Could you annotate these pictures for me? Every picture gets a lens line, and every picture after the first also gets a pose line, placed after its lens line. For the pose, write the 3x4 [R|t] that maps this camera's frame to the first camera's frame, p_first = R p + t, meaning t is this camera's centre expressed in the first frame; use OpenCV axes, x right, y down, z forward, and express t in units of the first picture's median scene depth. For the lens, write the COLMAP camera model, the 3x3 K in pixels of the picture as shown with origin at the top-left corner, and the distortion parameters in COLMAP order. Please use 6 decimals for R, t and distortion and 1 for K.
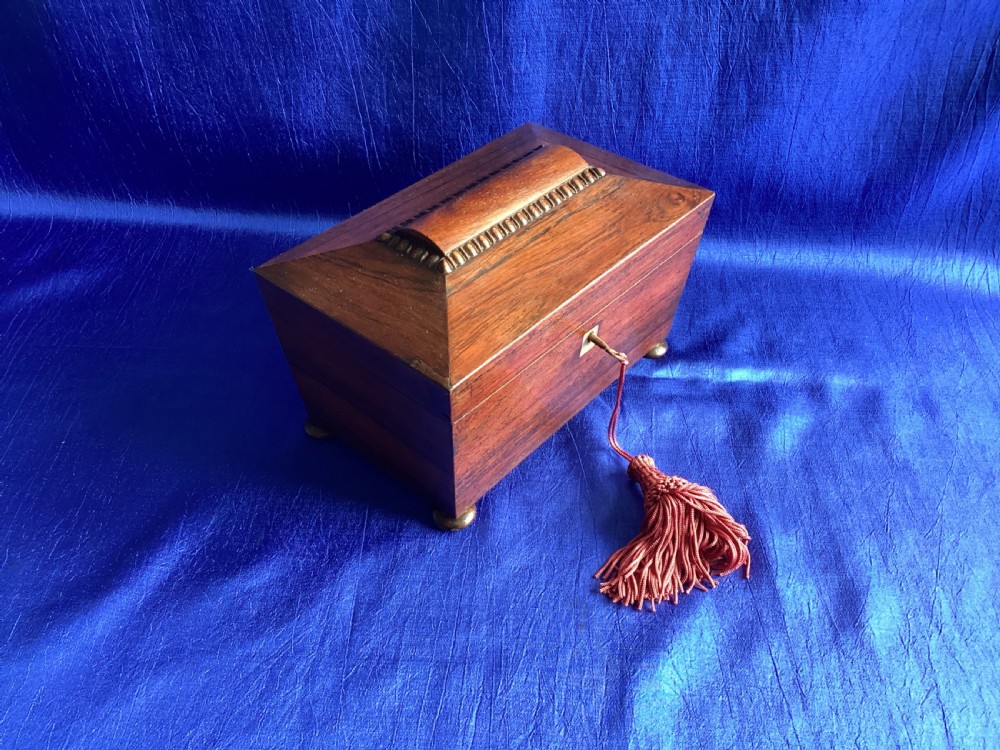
lens RADIAL K [[902.9, 0, 500.0], [0, 902.9, 375.0], [0, 0, 1]] dist [0.065391, -0.136525]
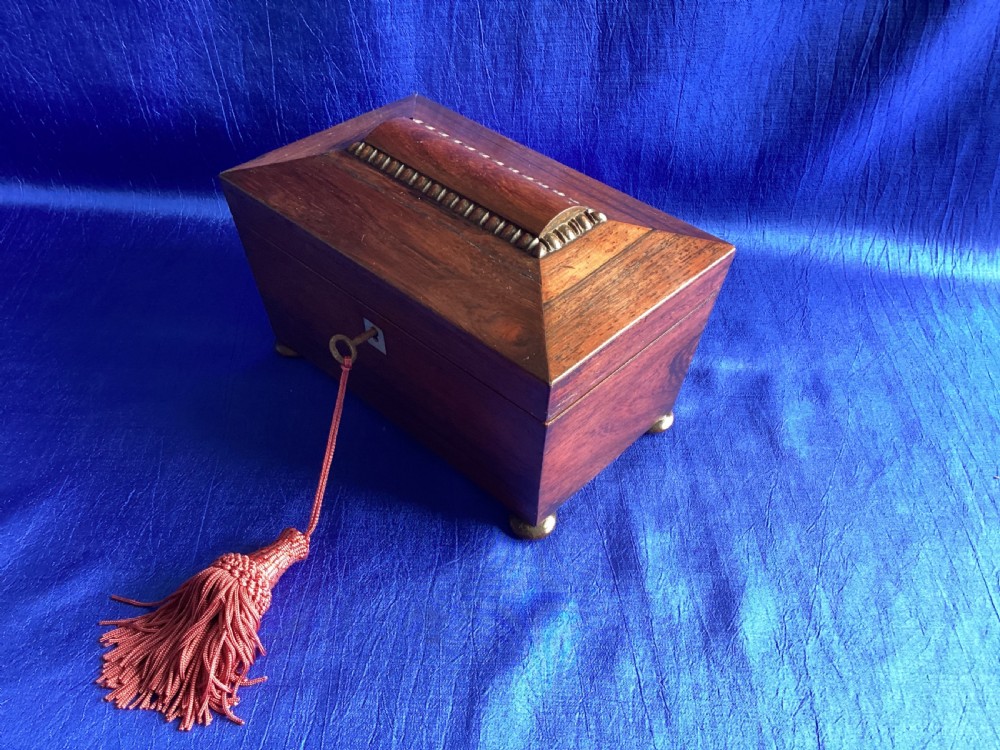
lens RADIAL K [[907.3, 0, 500.3], [0, 907.3, 373.2], [0, 0, 1]] dist [0.059082, -0.137029]
pose [[0.998666, -0.014530, 0.049558, 0.088899], [0.013941, 0.999828, 0.012220, -0.000024], [-0.049727, -0.011513, 0.998696, 0.066929]]
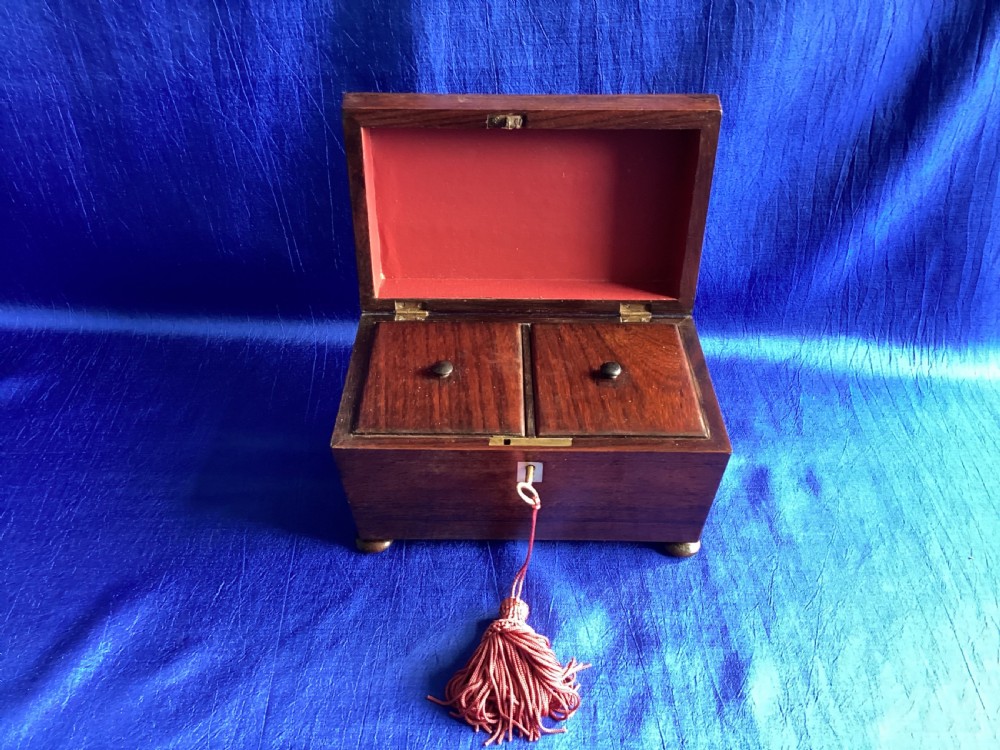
lens RADIAL K [[897.9, 0, 497.7], [0, 897.9, 374.4], [0, 0, 1]] dist [0.079592, -0.153649]
pose [[0.998920, -0.033047, 0.032661, 0.063778], [0.035350, 0.996731, -0.072641, -0.027417], [-0.030154, 0.073717, 0.996823, -0.065933]]
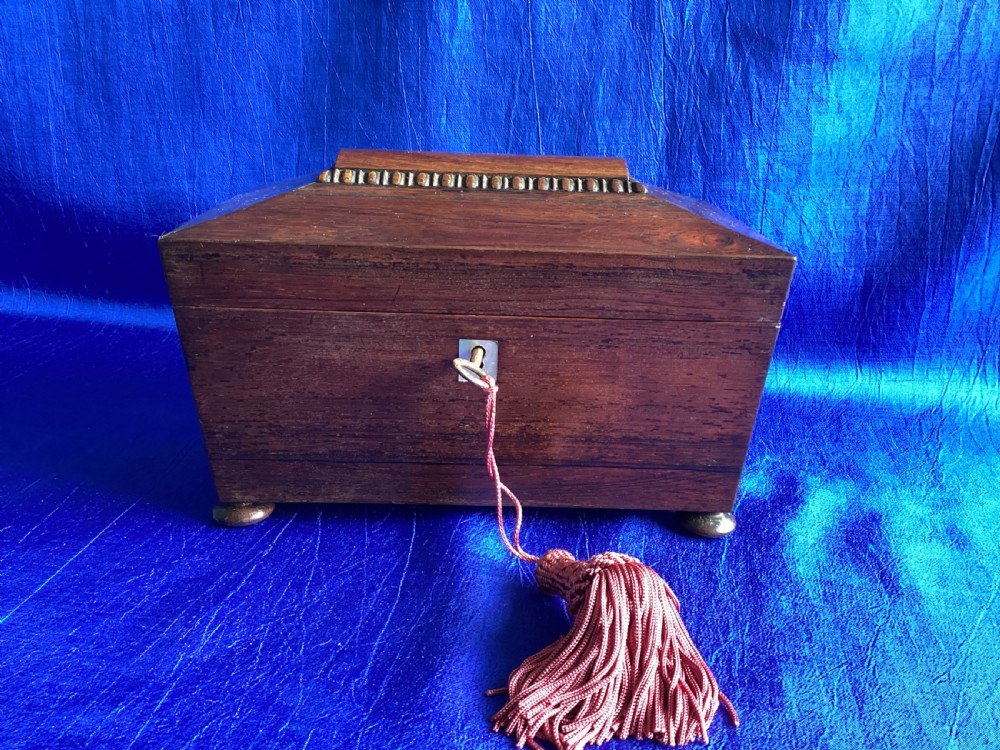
lens RADIAL K [[907.3, 0, 500.3], [0, 907.3, 373.2], [0, 0, 1]] dist [0.059082, -0.137029]
pose [[0.990385, 0.061125, -0.124101, 0.206607], [-0.104572, 0.918086, -0.382338, 0.207710], [0.090565, 0.391639, 0.915651, 0.297842]]
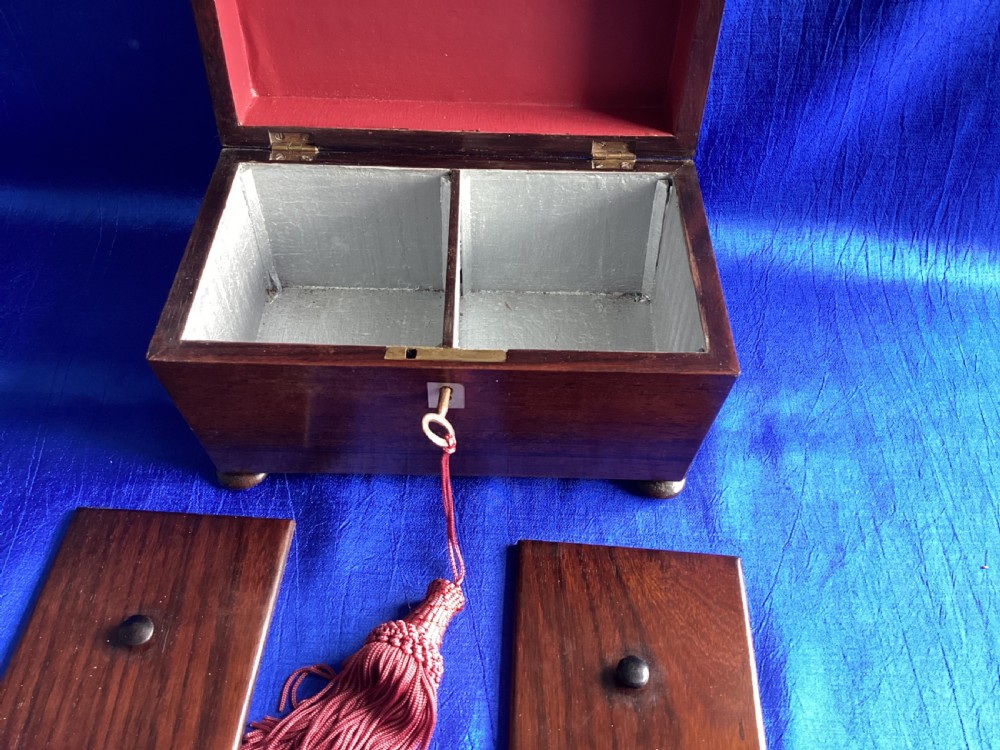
lens RADIAL K [[912.9, 0, 500.0], [0, 912.9, 375.0], [0, 0, 1]] dist [0.075610, -0.145679]
pose [[0.998359, -0.031307, 0.047960, 0.198193], [0.025360, 0.992457, 0.119941, -0.117163], [-0.051353, -0.118528, 0.991622, 0.239468]]
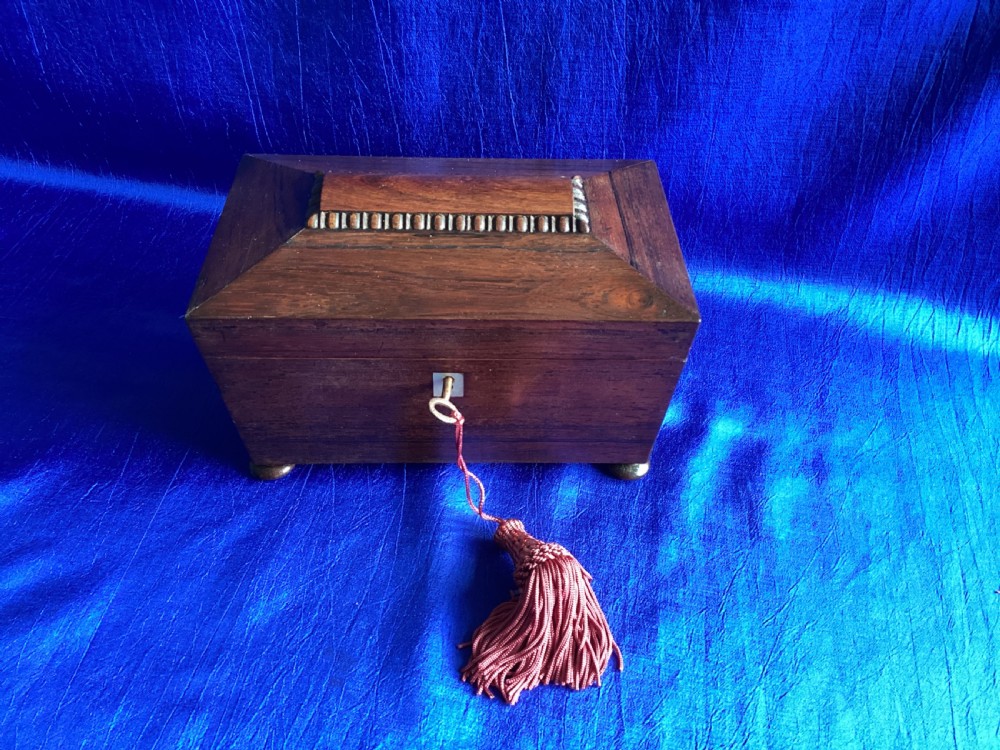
lens RADIAL K [[902.9, 0, 500.0], [0, 902.9, 375.0], [0, 0, 1]] dist [0.065391, -0.136525]
pose [[0.991852, 0.096092, -0.083636, 0.221671], [-0.094369, 0.995240, 0.024320, -0.044534], [0.085575, -0.016229, 0.996200, 0.102633]]
